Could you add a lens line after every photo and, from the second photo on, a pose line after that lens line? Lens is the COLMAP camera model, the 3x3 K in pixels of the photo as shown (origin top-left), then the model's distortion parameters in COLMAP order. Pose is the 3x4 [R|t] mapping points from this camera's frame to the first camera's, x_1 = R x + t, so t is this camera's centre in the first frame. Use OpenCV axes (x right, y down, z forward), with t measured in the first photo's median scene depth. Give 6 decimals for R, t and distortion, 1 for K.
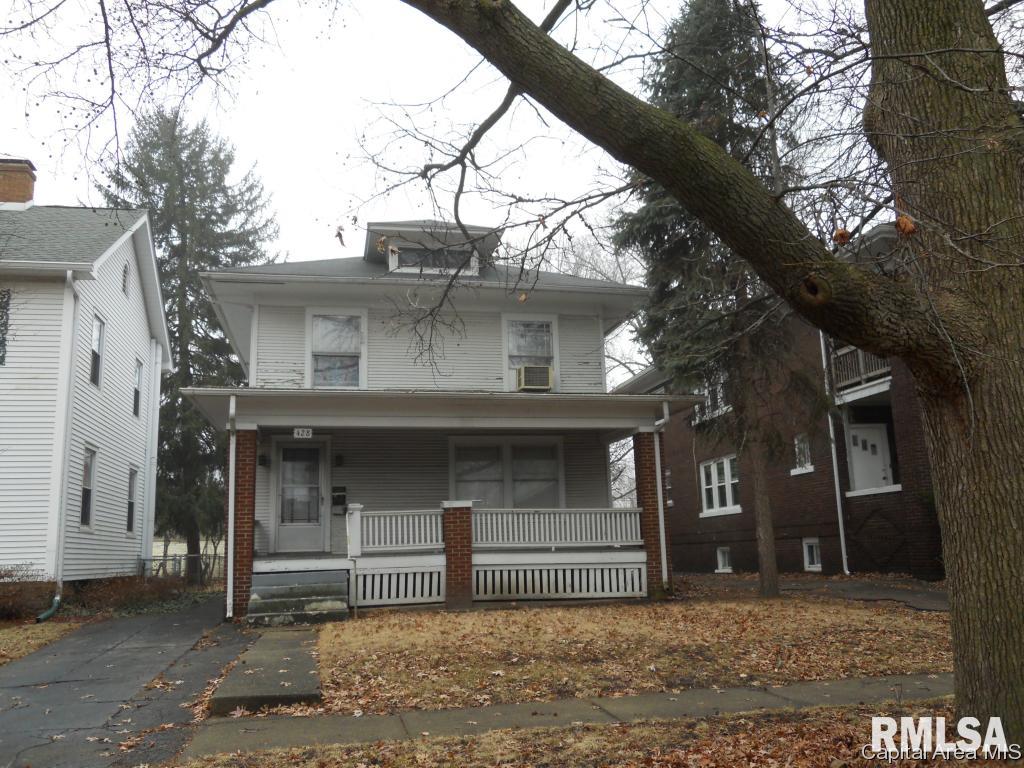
lens RADIAL K [[895.7, 0, 509.7], [0, 895.7, 401.7], [0, 0, 1]] dist [-0.007683, -0.000459]
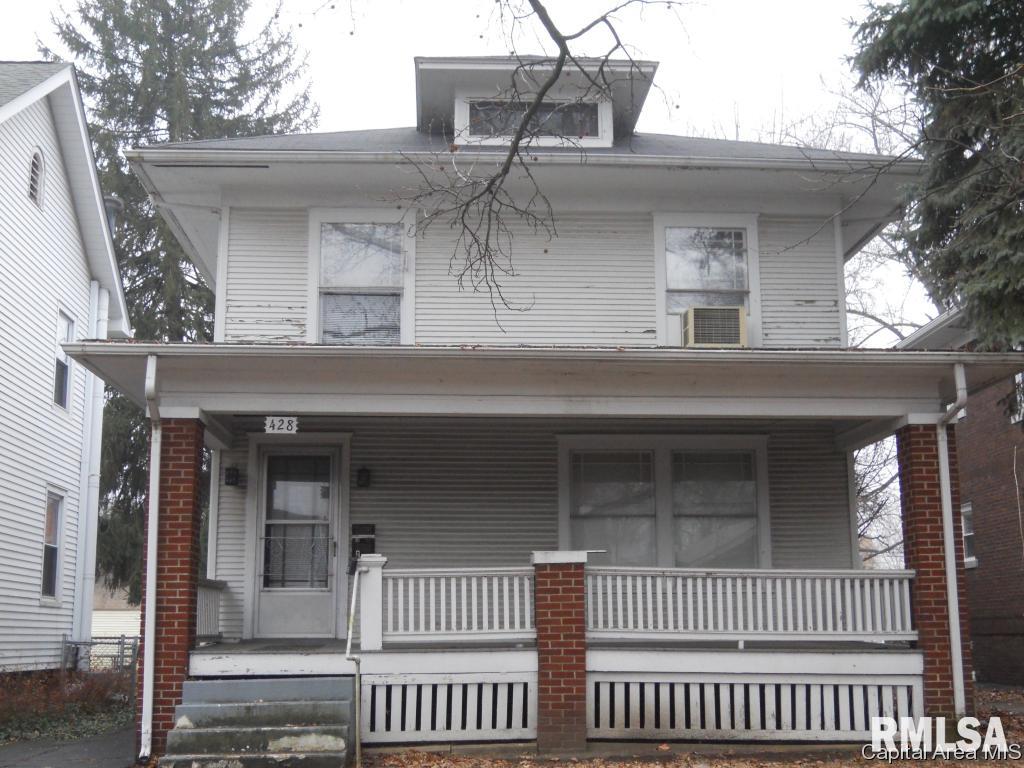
lens RADIAL K [[1402.4, 0, 512.0], [0, 1402.4, 384.0], [0, 0, 1]] dist [0.010495, -0.072816]
pose [[0.990057, -0.003417, -0.140623, 0.031637], [0.001968, 0.999944, -0.010445, 0.018868], [0.140651, 0.010064, 0.990008, 0.160134]]
